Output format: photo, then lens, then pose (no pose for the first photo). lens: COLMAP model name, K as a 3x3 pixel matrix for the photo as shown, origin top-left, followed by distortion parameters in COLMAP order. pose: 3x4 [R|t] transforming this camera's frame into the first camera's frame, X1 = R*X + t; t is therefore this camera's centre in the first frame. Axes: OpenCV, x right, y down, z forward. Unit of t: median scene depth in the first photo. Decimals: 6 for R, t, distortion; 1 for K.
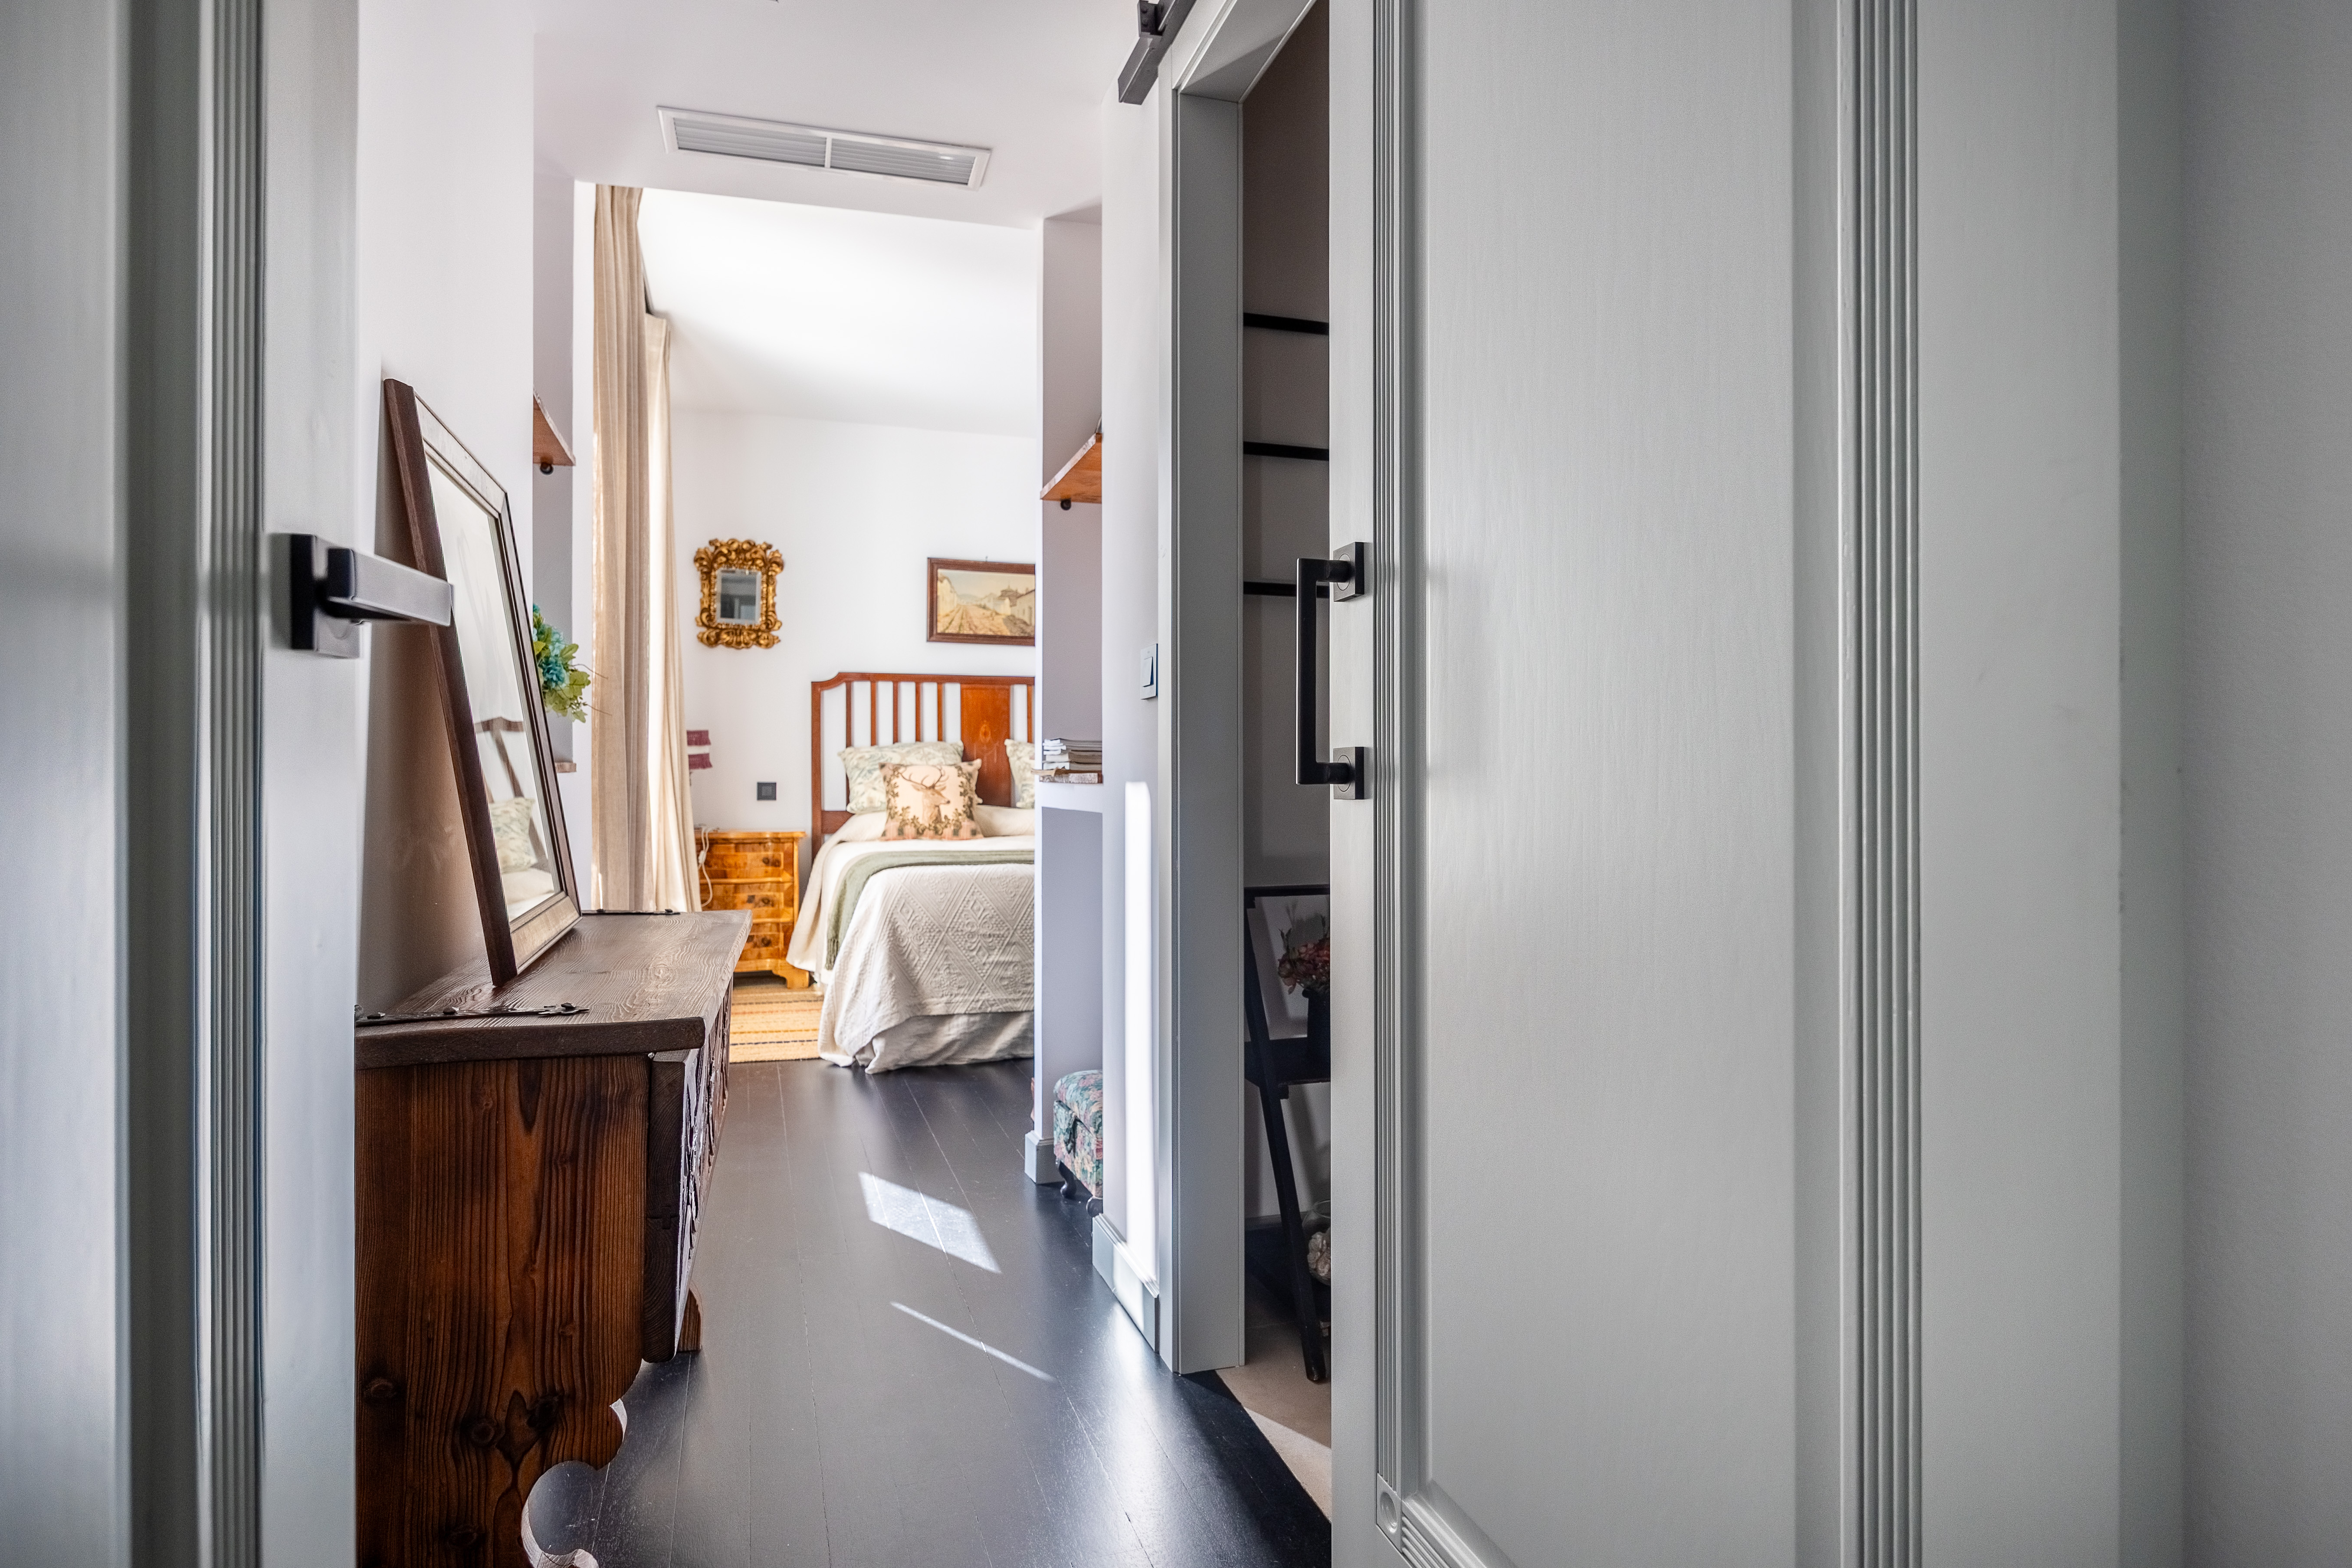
lens RADIAL K [[1305.2, 0, 1188.6], [0, 1305.2, 785.3], [0, 0, 1]] dist [-0.011318, -0.000725]
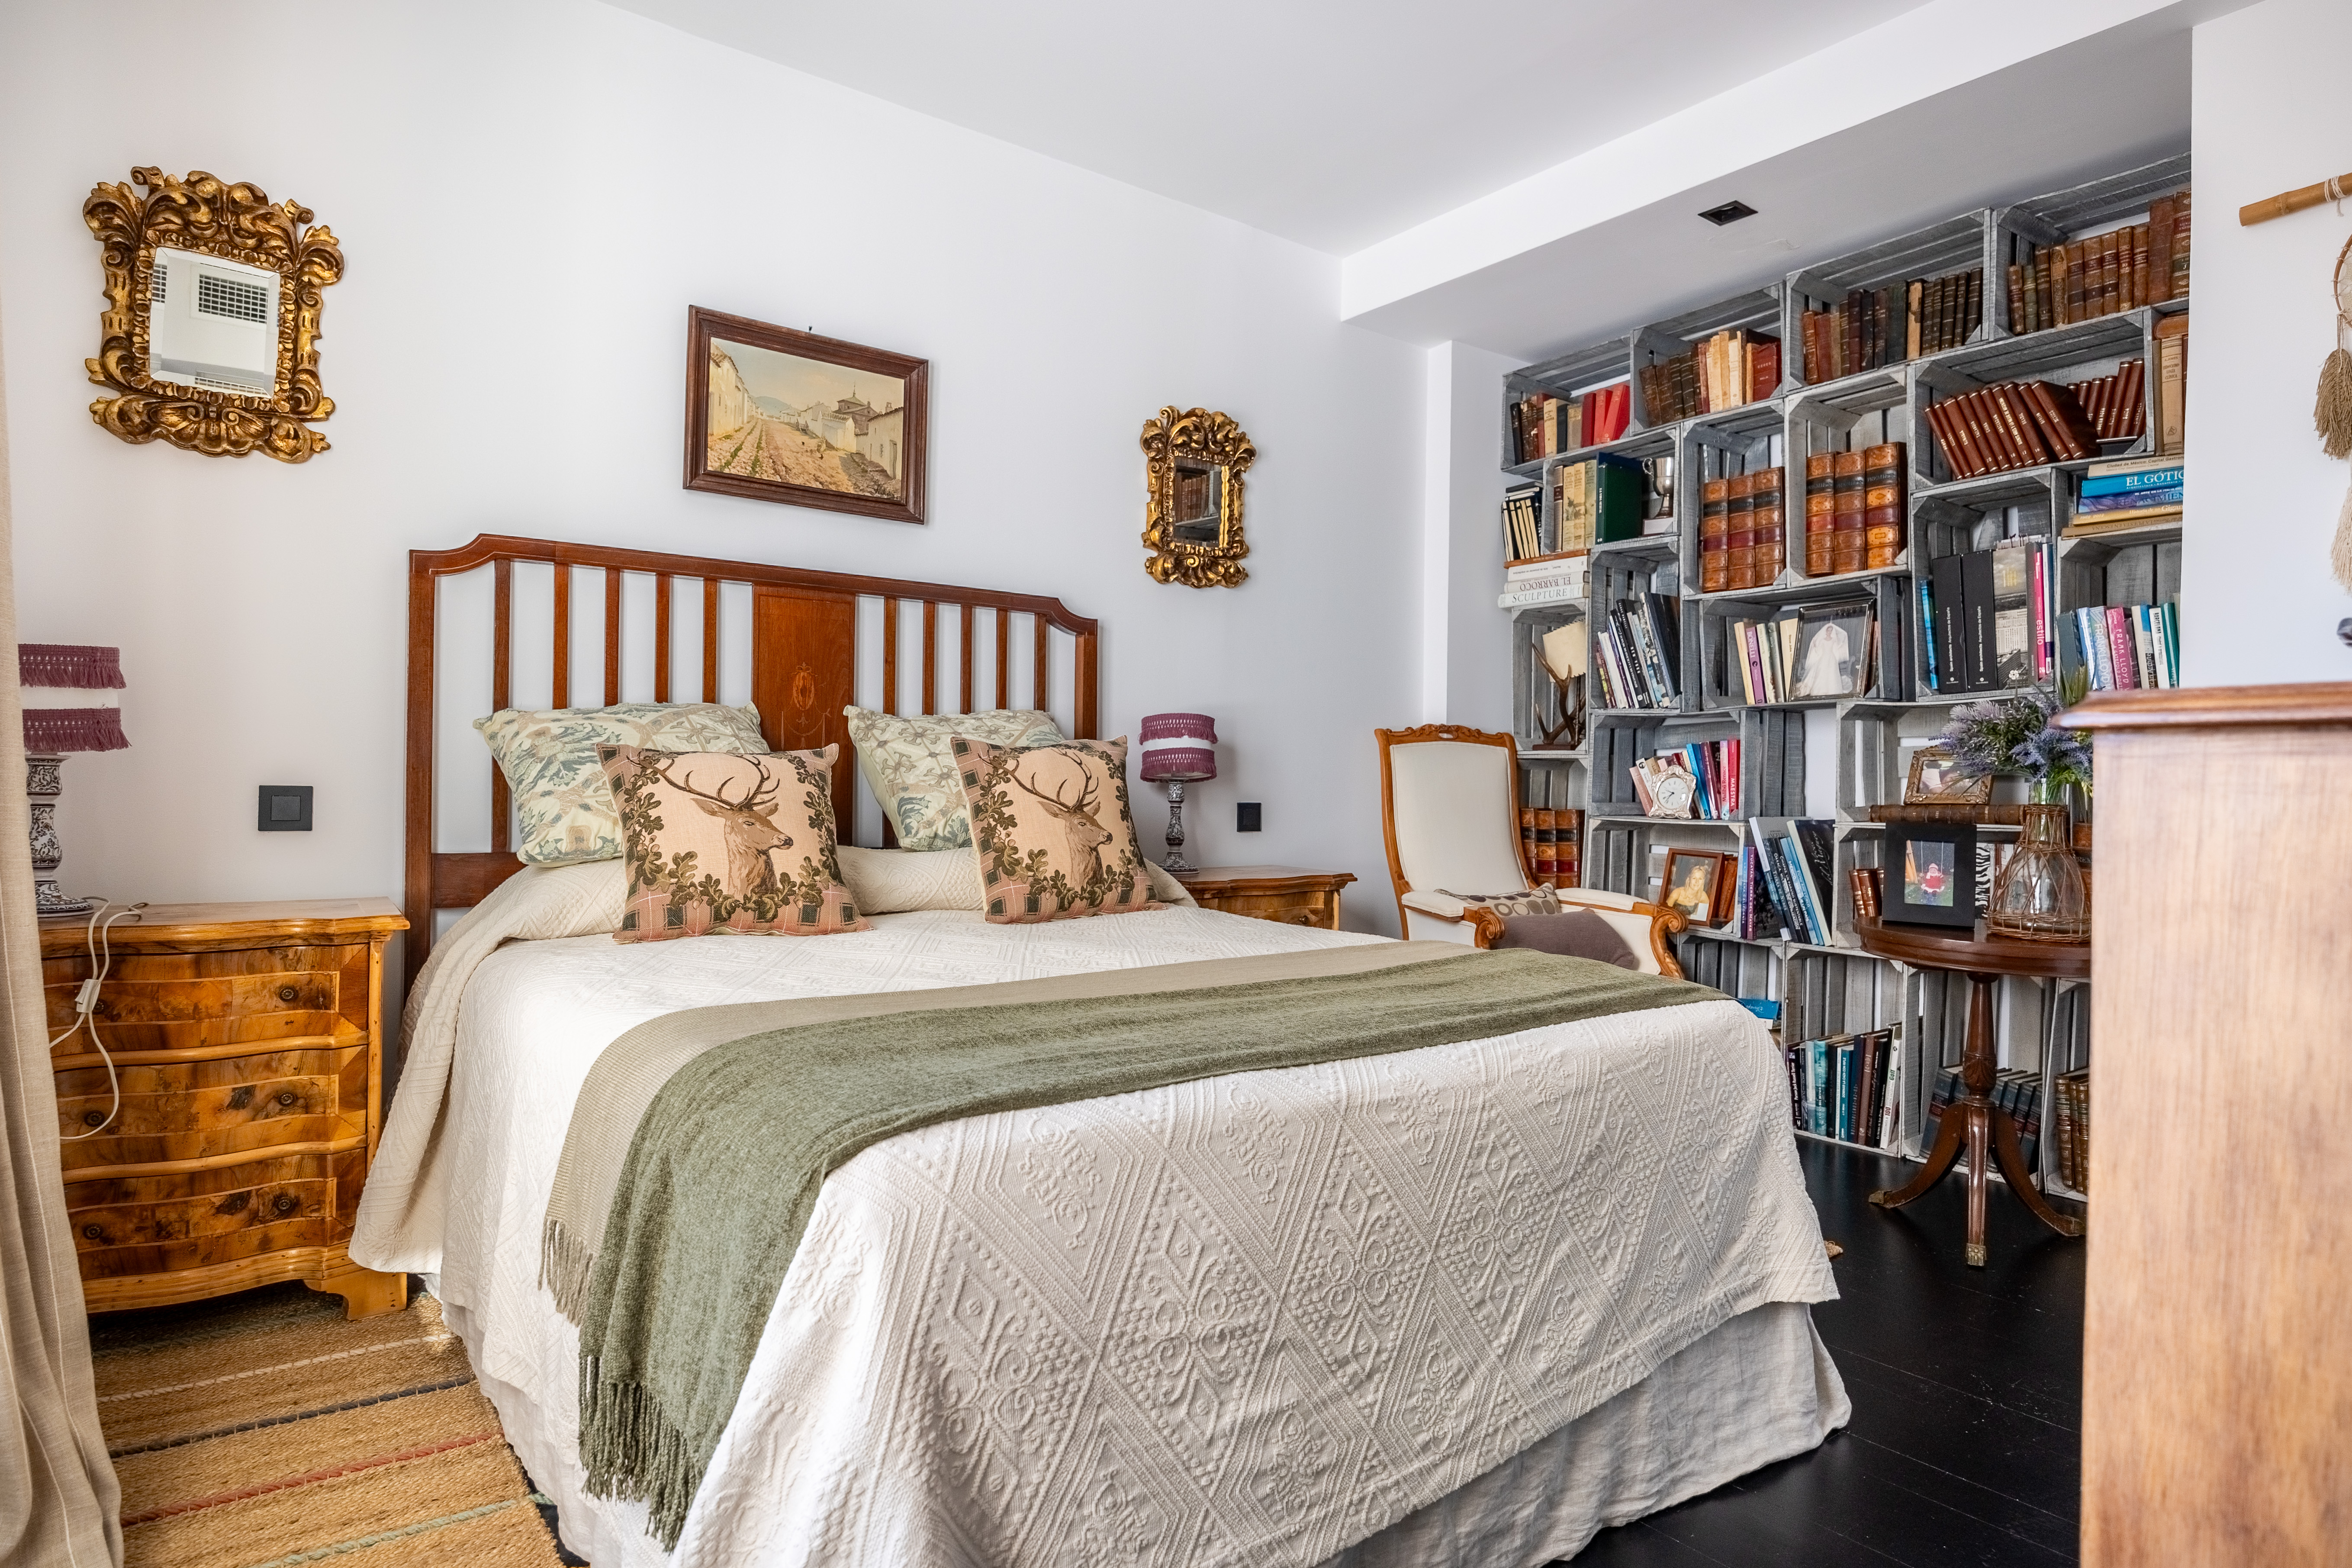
lens RADIAL K [[1305.2, 0, 1159.0], [0, 1305.2, 784.9], [0, 0, 1]] dist [-0.011318, -0.000725]
pose [[0.952156, 0.015571, 0.305216, -0.192714], [-0.015147, 0.999878, -0.003756, -0.005584], [-0.305237, -0.001047, 0.952276, 0.543794]]
